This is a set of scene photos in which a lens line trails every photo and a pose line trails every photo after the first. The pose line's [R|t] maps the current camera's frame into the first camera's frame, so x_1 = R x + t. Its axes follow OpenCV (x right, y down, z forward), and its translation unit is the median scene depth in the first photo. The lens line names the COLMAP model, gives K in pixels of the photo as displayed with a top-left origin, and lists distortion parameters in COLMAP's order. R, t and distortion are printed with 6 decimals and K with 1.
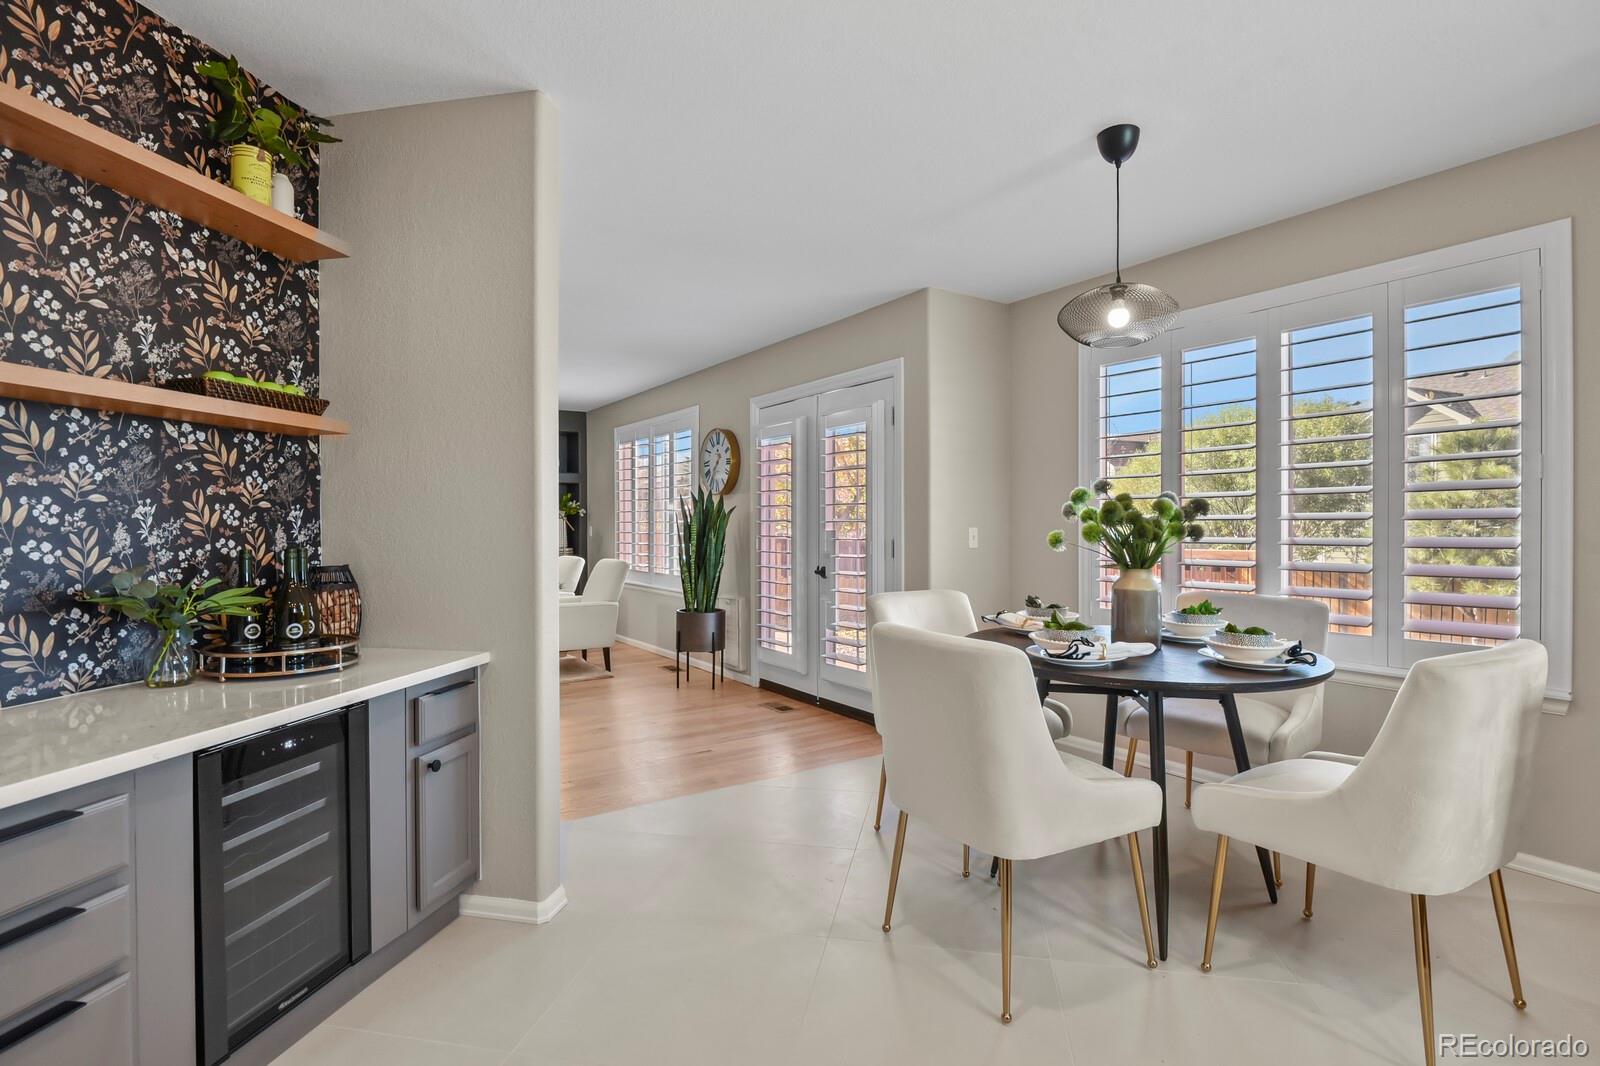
lens RADIAL K [[782.0, 0, 807.5], [0, 782.0, 530.4], [0, 0, 1]] dist [0.001079, -0.008710]
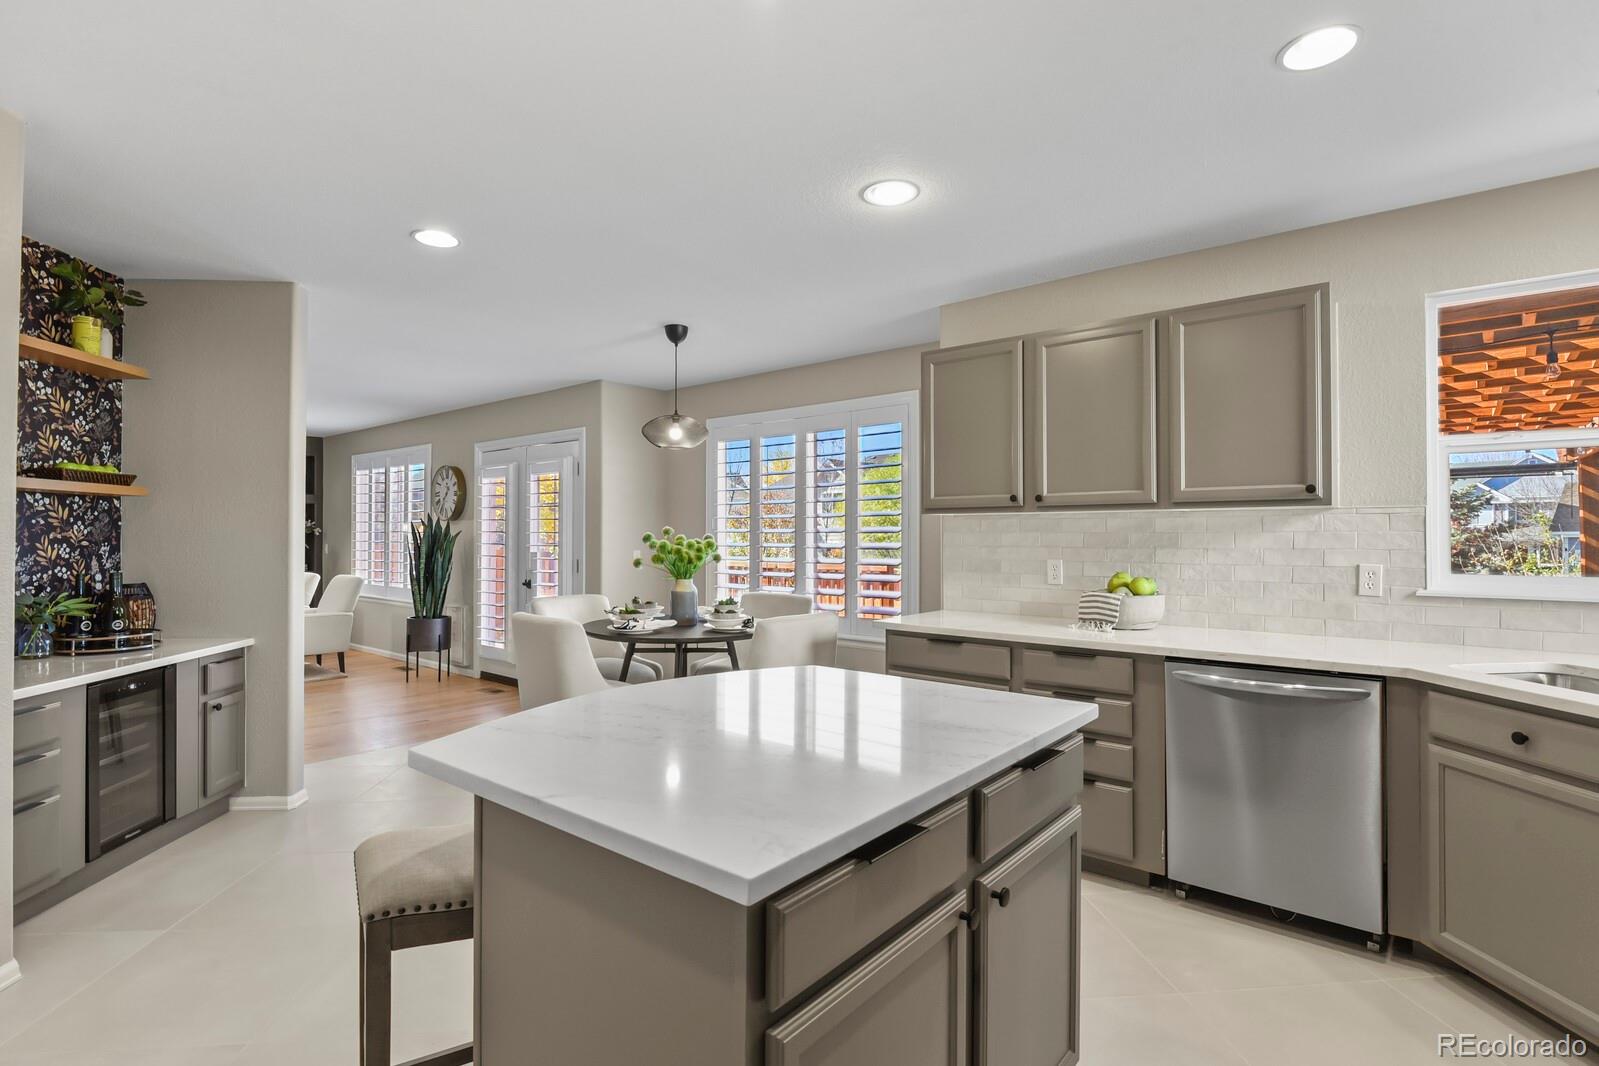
lens RADIAL K [[781.5, 0, 807.0], [0, 781.5, 530.4], [0, 0, 1]] dist [0.001079, -0.008710]
pose [[0.960379, 0.005790, 0.278638, 0.222054], [-0.001929, 0.999898, -0.014127, -0.039412], [-0.278691, 0.013029, 0.960292, -0.821634]]
